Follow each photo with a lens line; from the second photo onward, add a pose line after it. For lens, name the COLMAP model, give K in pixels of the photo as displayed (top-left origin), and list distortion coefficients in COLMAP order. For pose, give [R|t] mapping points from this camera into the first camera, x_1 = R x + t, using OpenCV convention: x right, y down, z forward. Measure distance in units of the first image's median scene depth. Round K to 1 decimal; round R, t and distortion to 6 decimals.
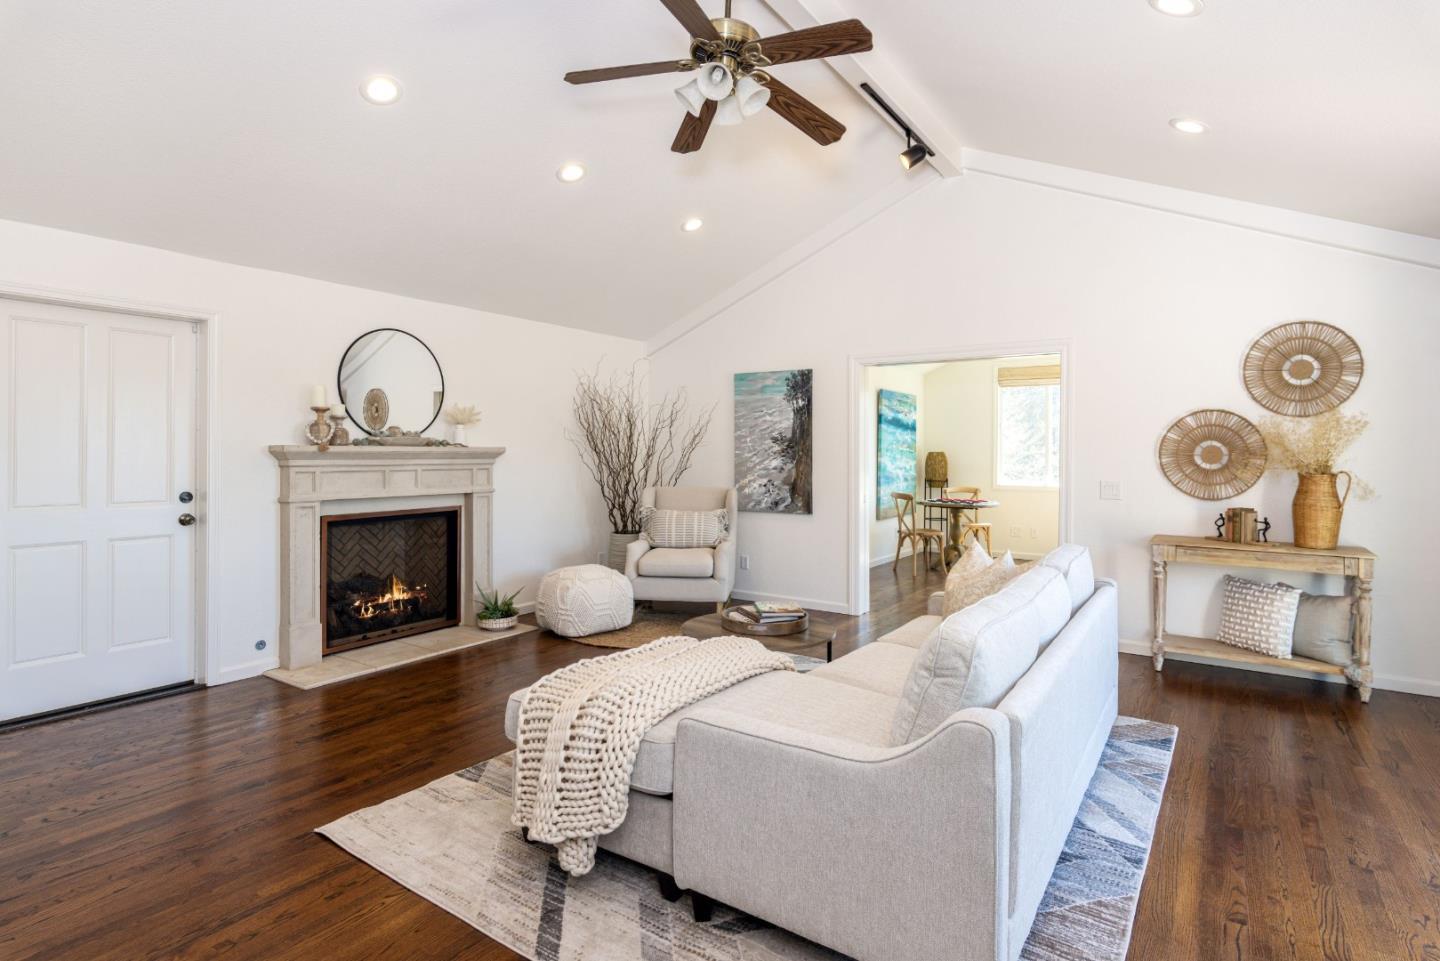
lens RADIAL K [[734.6, 0, 725.4], [0, 734.6, 466.9], [0, 0, 1]] dist [0.003089, -0.000112]
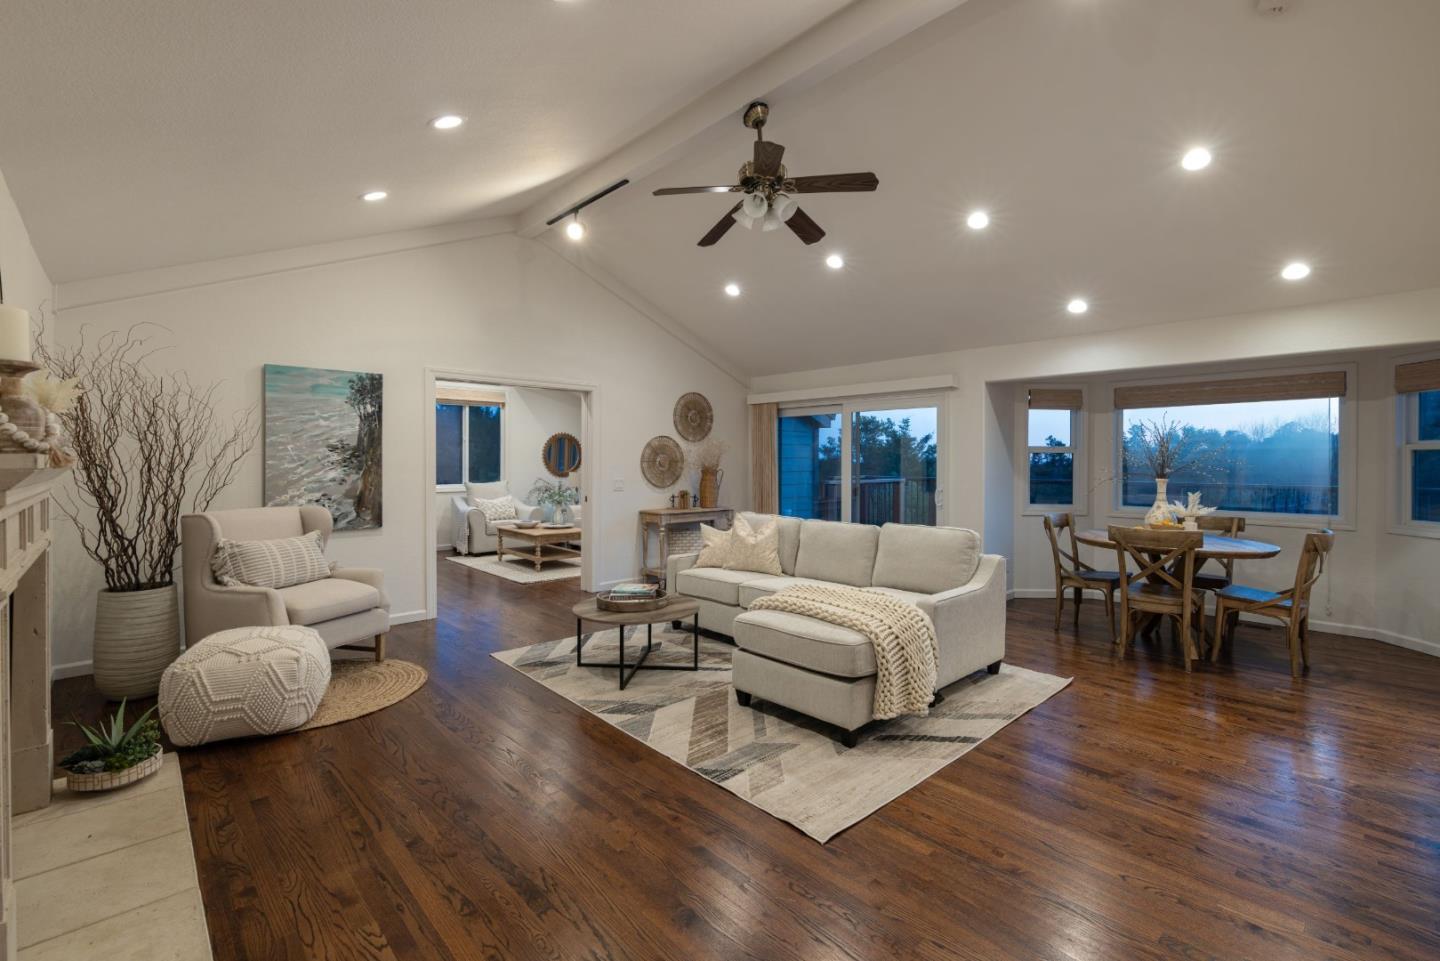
lens RADIAL K [[637.3, 0, 725.1], [0, 637.3, 475.9], [0, 0, 1]] dist [0.000684, -0.000876]
pose [[0.222288, -0.030421, 0.974506, -1.245279], [0.019737, 0.999449, 0.026697, -0.031543], [-0.974781, 0.013300, 0.222766, 0.809386]]
